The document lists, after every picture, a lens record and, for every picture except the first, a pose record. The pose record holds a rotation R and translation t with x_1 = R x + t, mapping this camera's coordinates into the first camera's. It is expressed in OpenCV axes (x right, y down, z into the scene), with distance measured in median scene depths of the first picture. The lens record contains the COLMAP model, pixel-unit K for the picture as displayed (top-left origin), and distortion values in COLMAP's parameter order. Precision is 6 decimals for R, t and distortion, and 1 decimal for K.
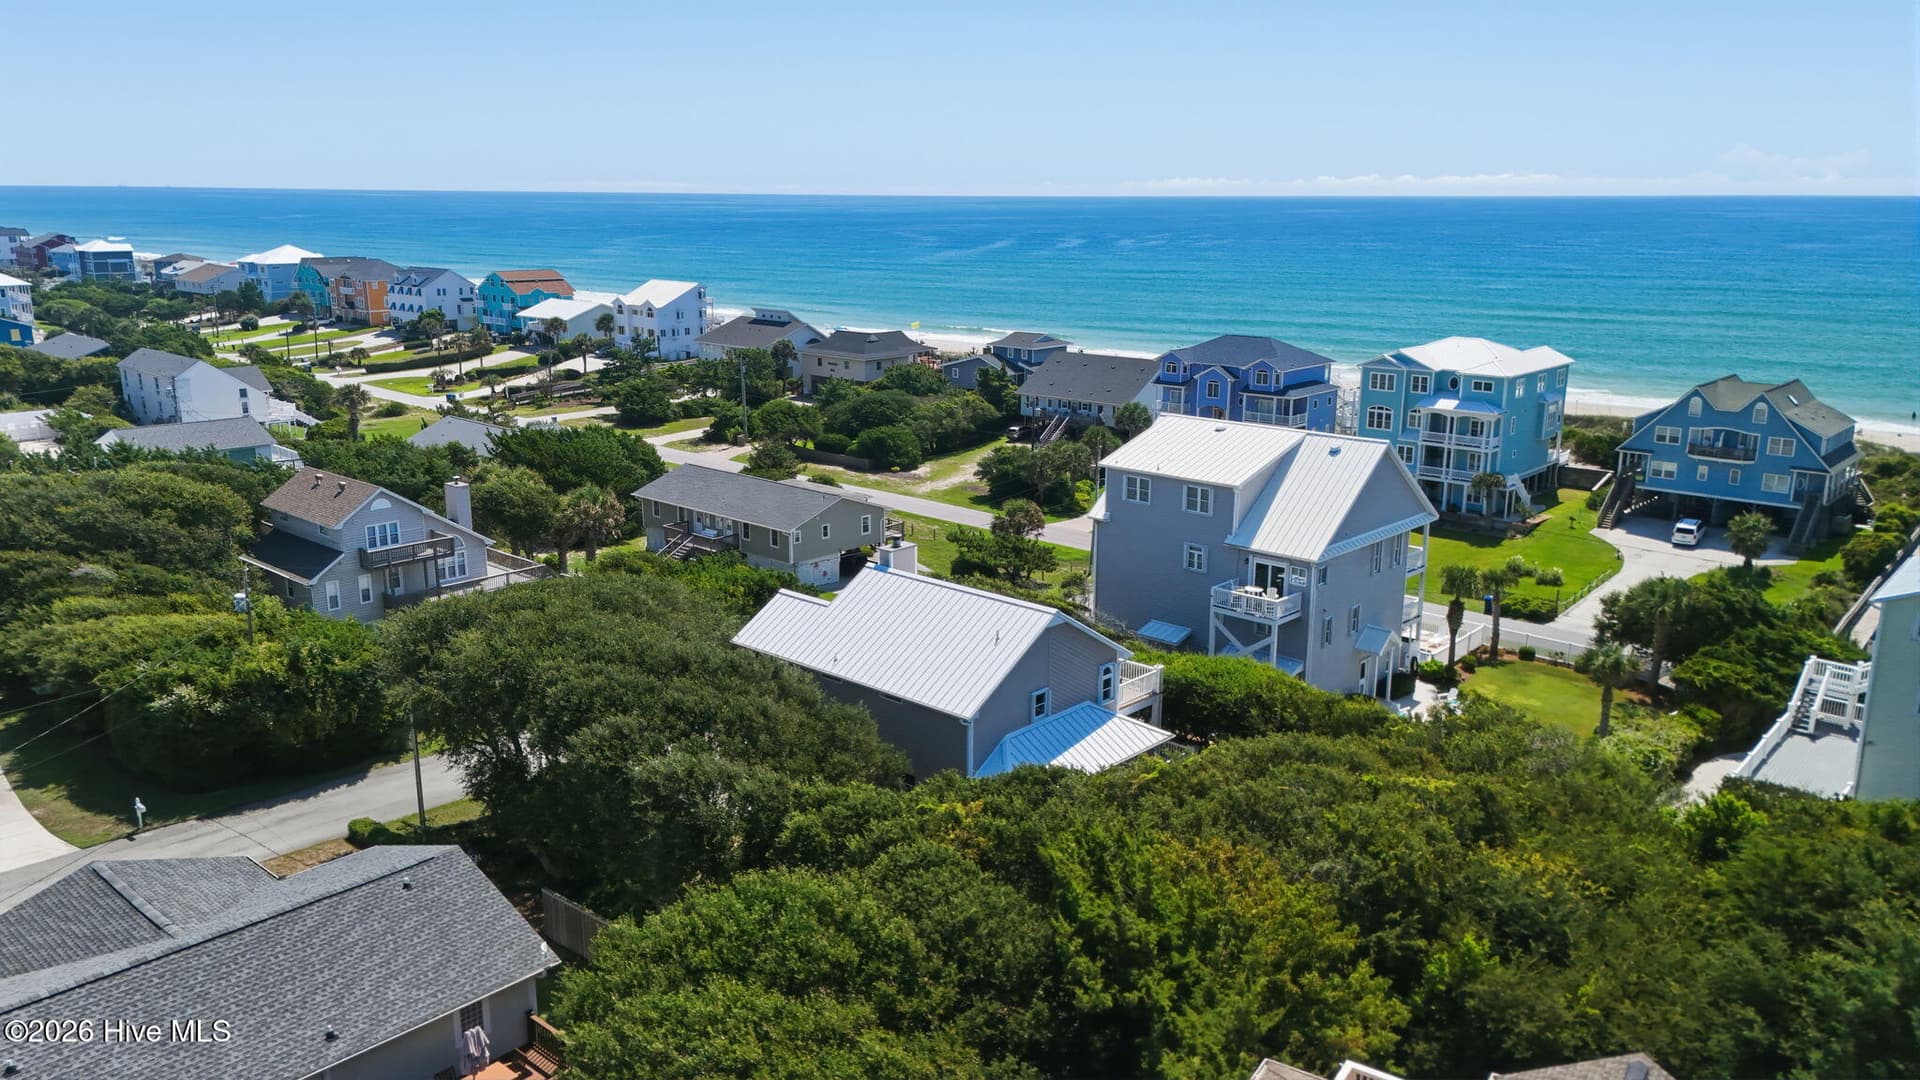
lens RADIAL K [[1412.1, 0, 960.0], [0, 1412.1, 540.0], [0, 0, 1]] dist [0.064692, -0.062571]
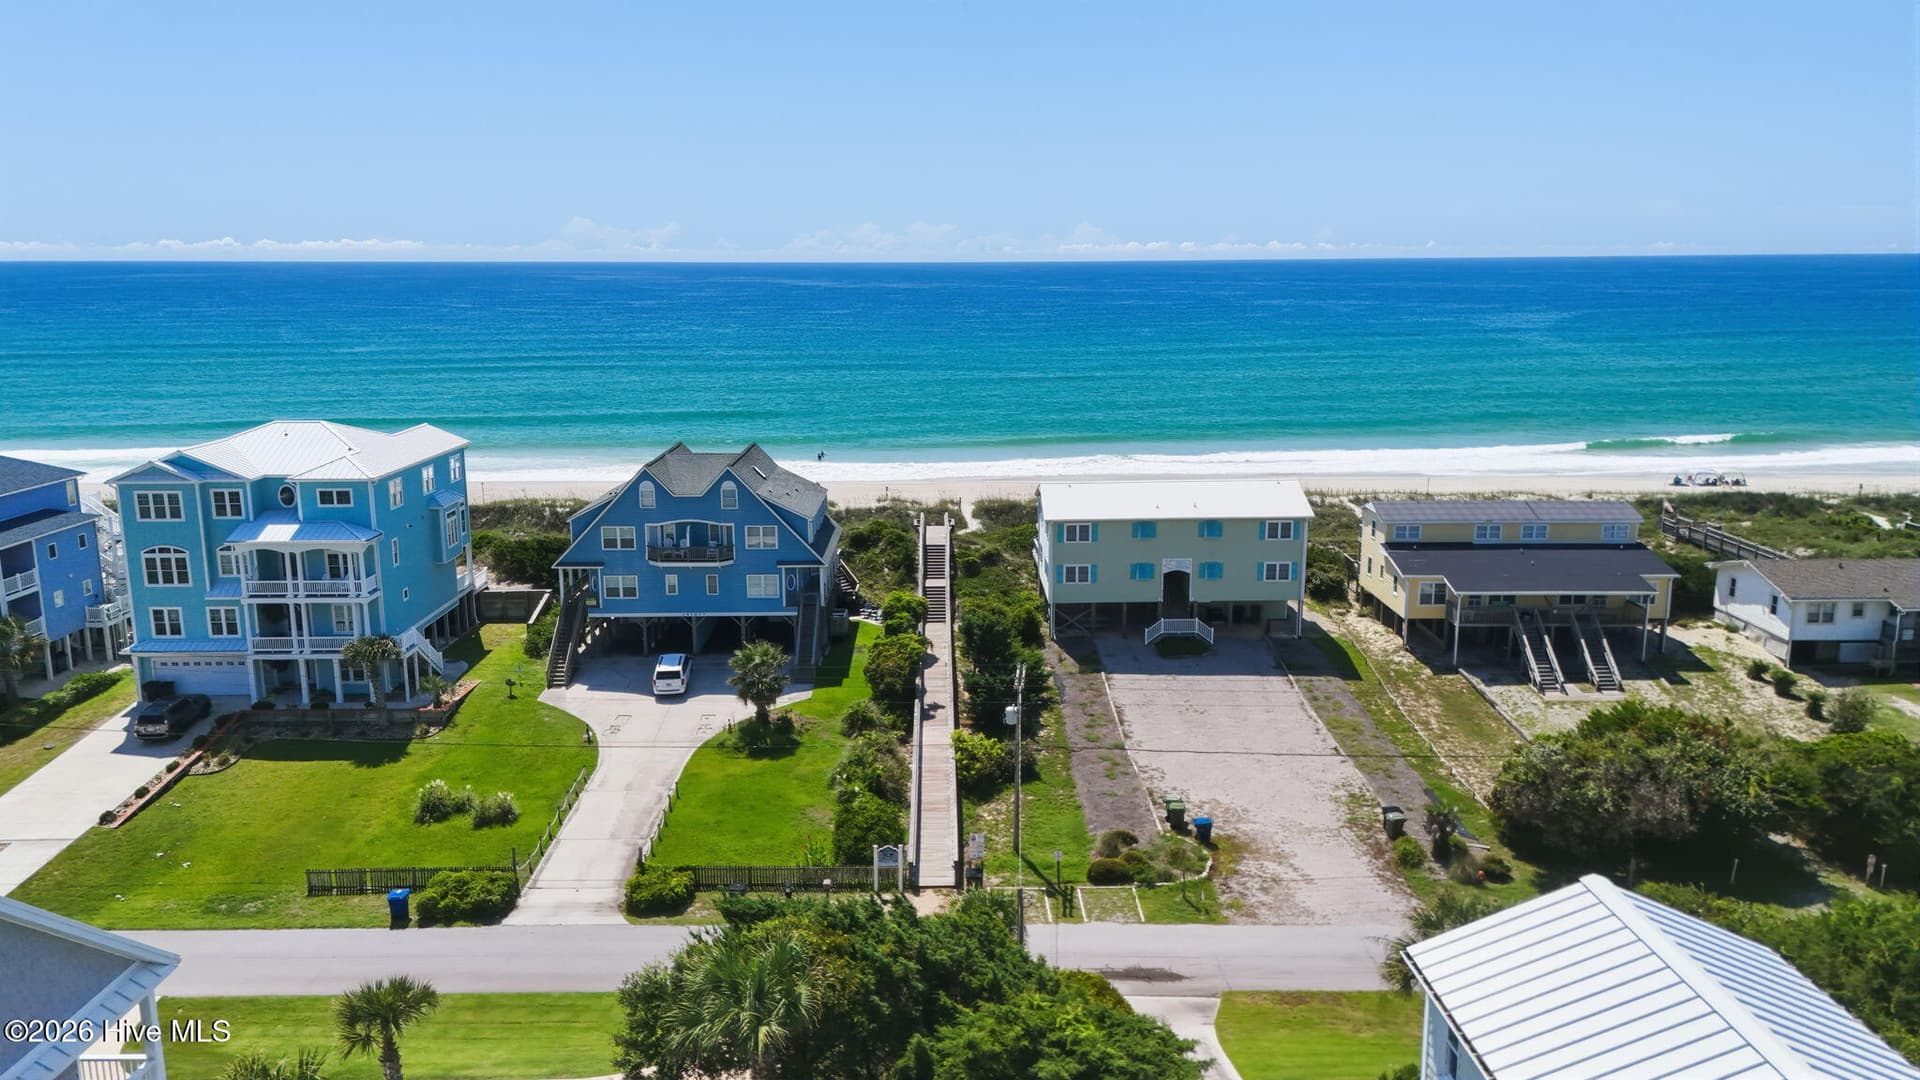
lens RADIAL K [[1404.3, 0, 960.0], [0, 1404.3, 540.0], [0, 0, 1]] dist [0.078205, -0.084886]
pose [[0.737459, -0.138887, 0.660957, 0.159348], [0.167777, 0.985624, 0.019913, -0.057271], [-0.654221, 0.096208, 0.750159, 0.366483]]
